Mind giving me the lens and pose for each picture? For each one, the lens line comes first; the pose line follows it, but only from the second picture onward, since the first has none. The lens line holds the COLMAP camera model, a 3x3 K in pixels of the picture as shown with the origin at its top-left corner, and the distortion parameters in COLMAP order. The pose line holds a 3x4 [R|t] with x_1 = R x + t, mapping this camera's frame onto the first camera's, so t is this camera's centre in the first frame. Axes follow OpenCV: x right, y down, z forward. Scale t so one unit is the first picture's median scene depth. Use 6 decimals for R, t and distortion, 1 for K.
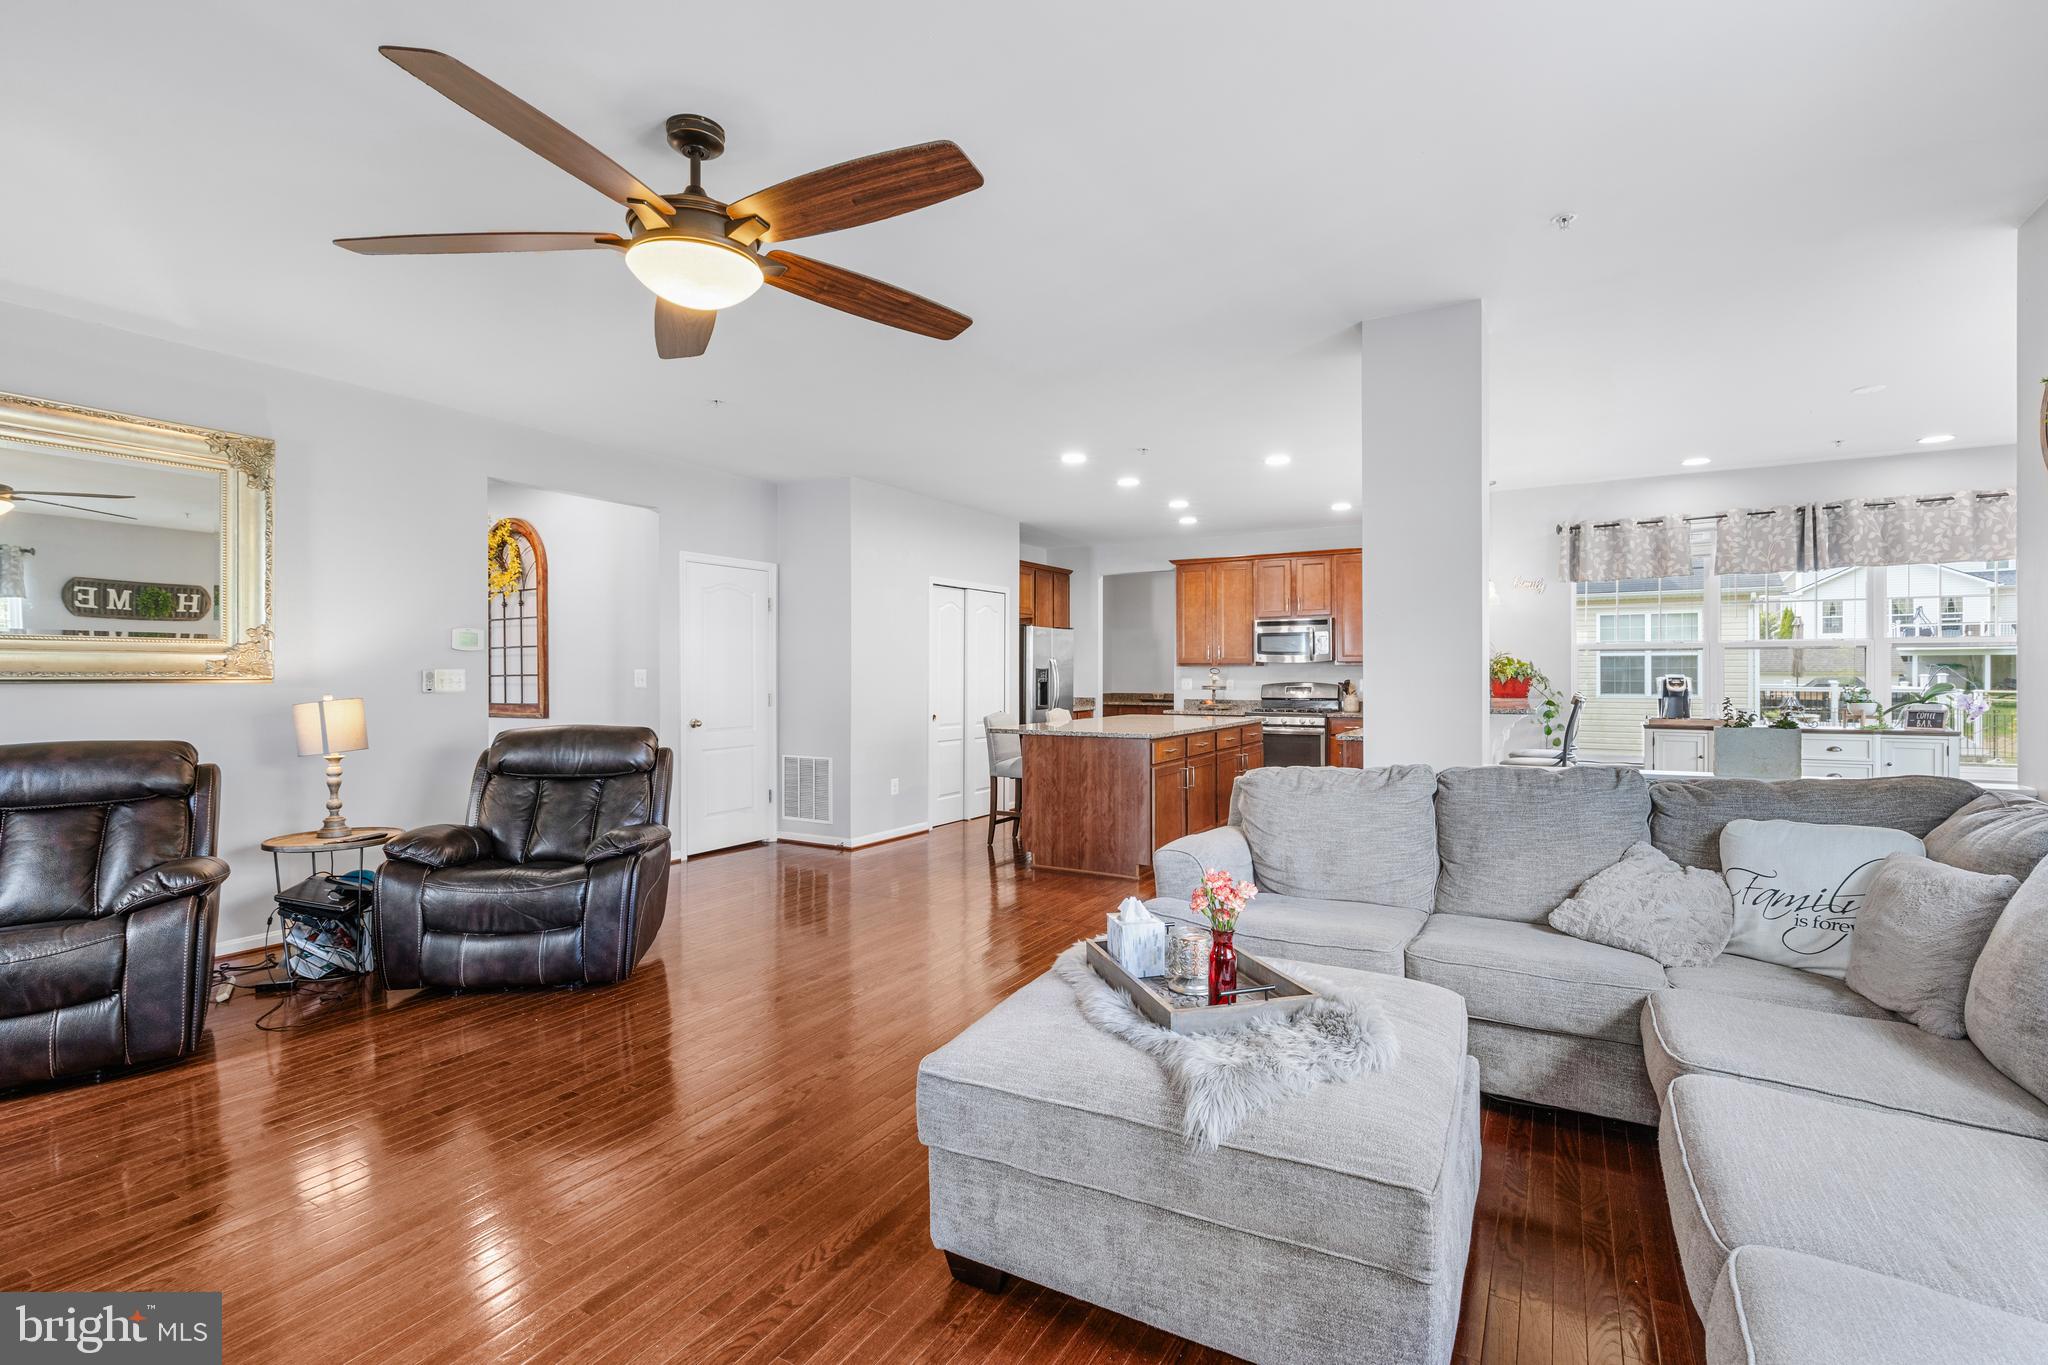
lens RADIAL K [[921.2, 0, 1027.8], [0, 921.2, 675.5], [0, 0, 1]] dist [0.005752, -0.000974]
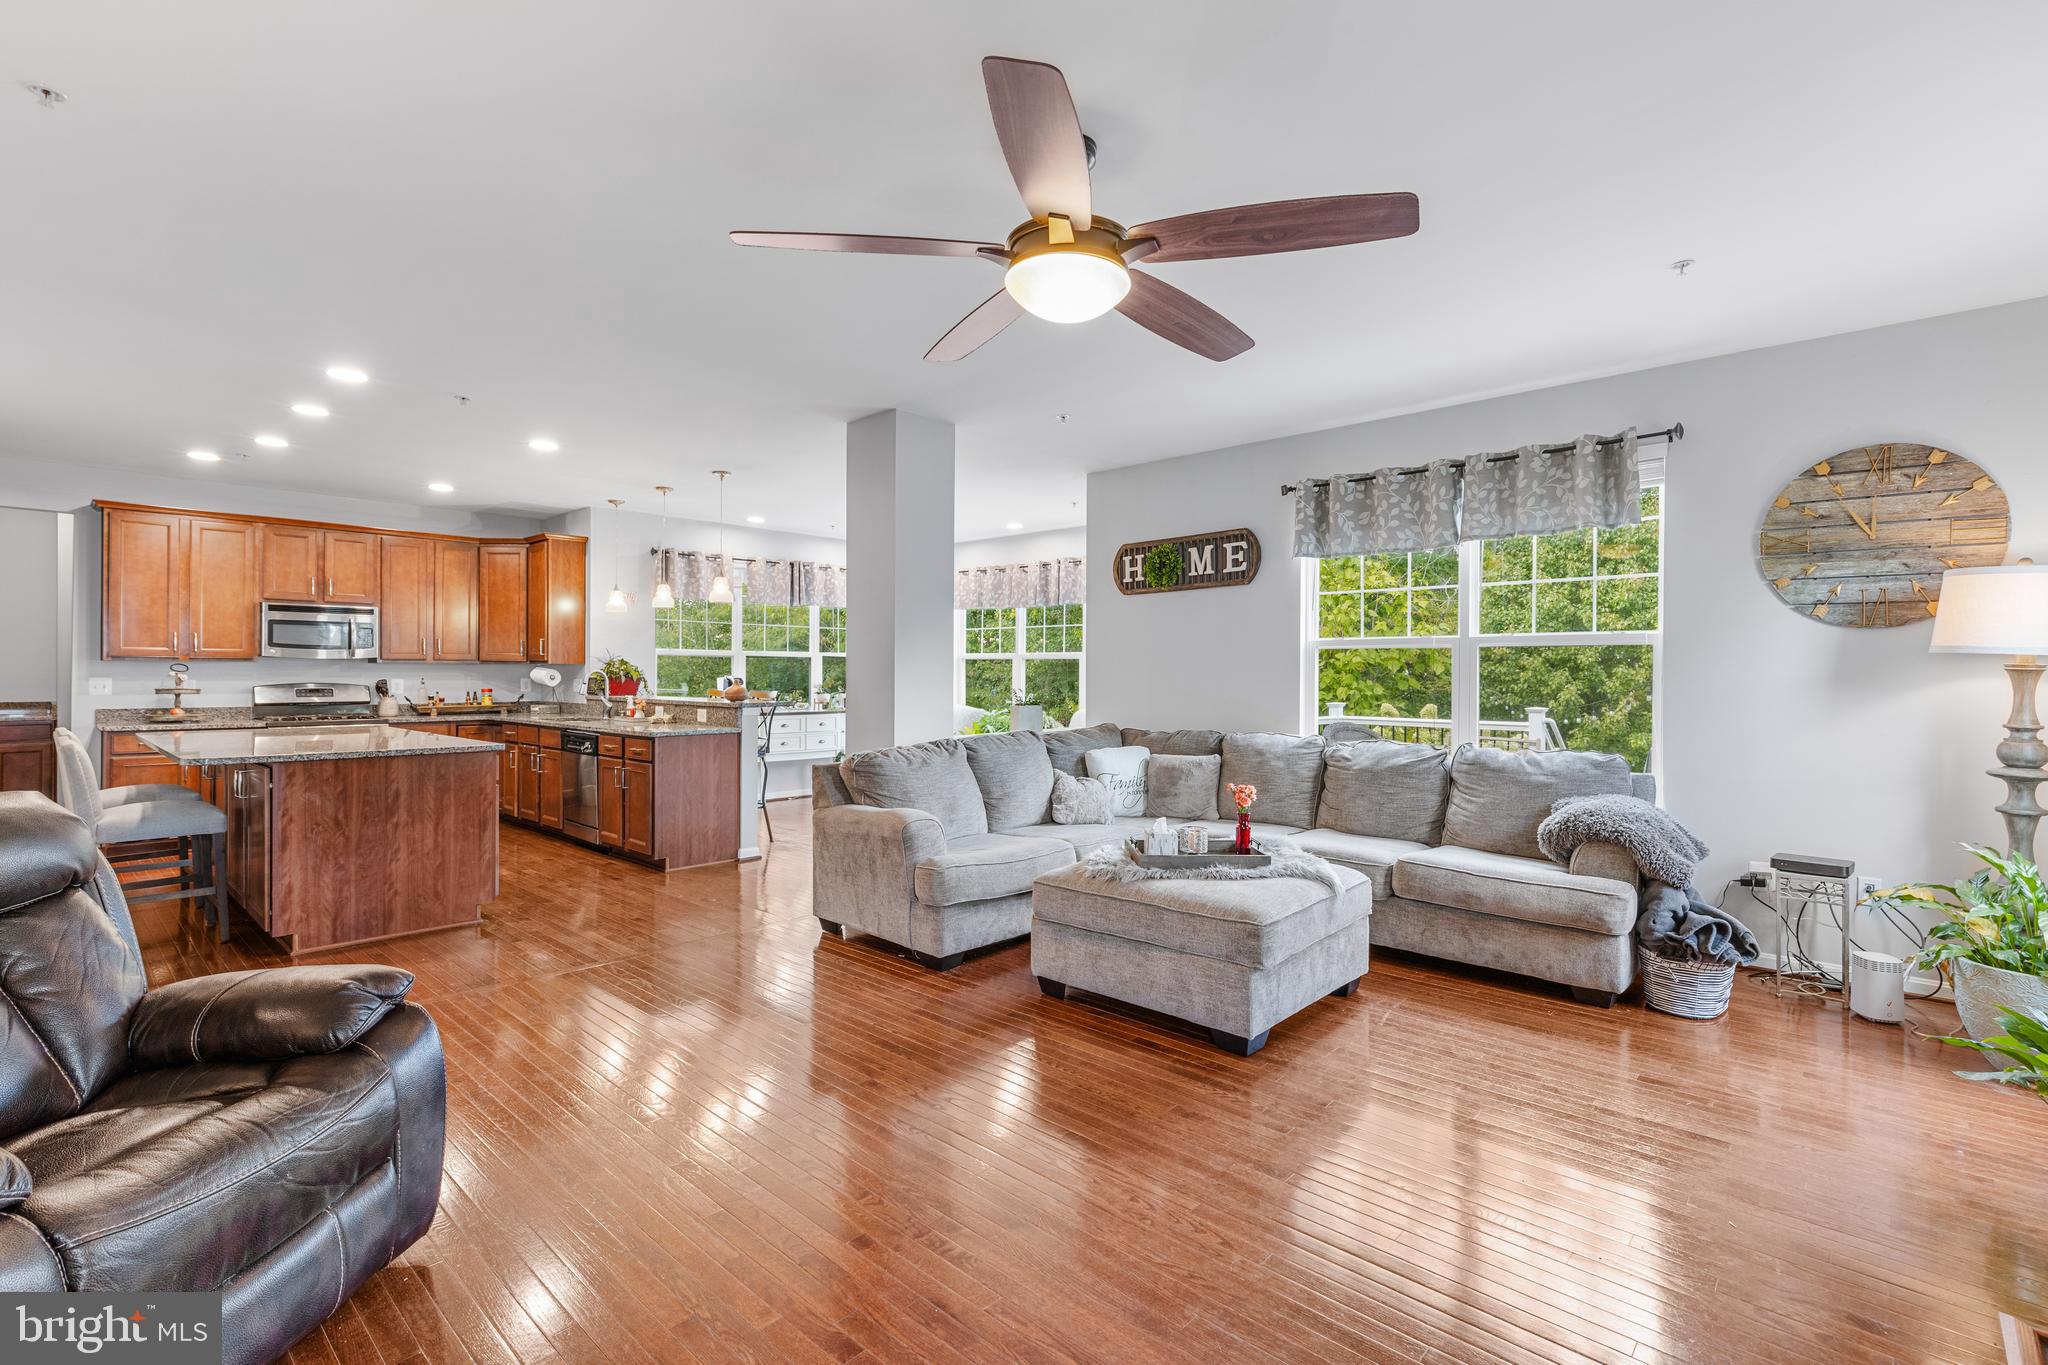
lens RADIAL K [[921.2, 0, 1023.1], [0, 921.2, 672.1], [0, 0, 1]] dist [0.005752, -0.000974]
pose [[0.219097, 0.006321, 0.975683, -0.486574], [-0.003287, 0.999978, -0.005740, 0.000679], [-0.975697, -0.001949, 0.219113, 0.292538]]
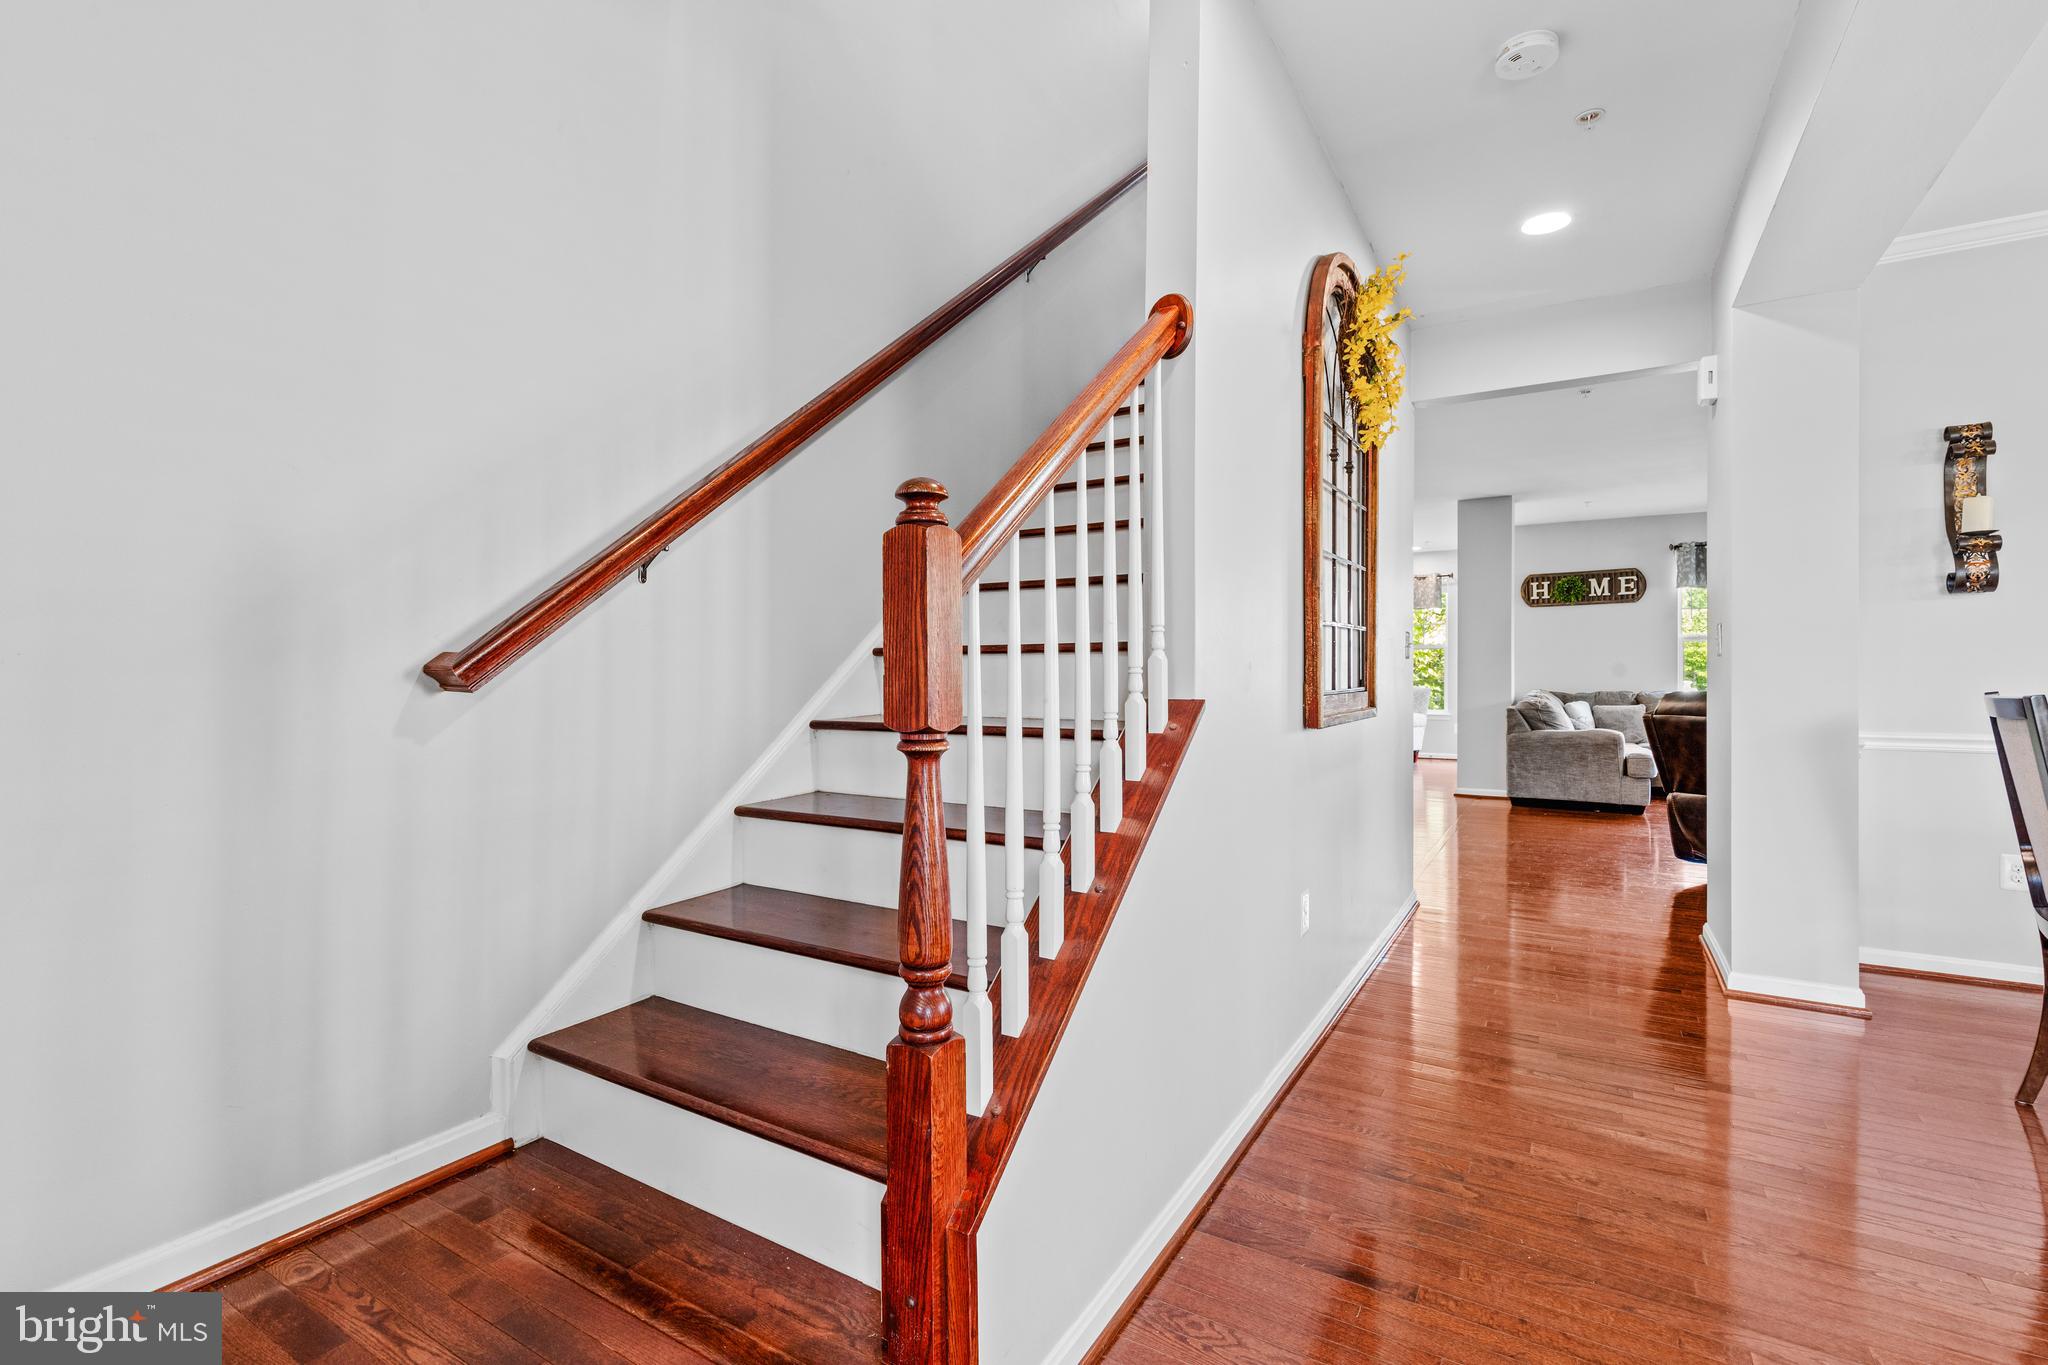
lens RADIAL K [[921.2, 0, 1011.5], [0, 921.2, 670.6], [0, 0, 1]] dist [0.005752, -0.000974]
pose [[0.033514, 0.005513, 0.999423, -1.032565], [0.000619, 0.999984, -0.005537, 0.024118], [-0.999438, 0.000804, 0.033510, 1.167631]]
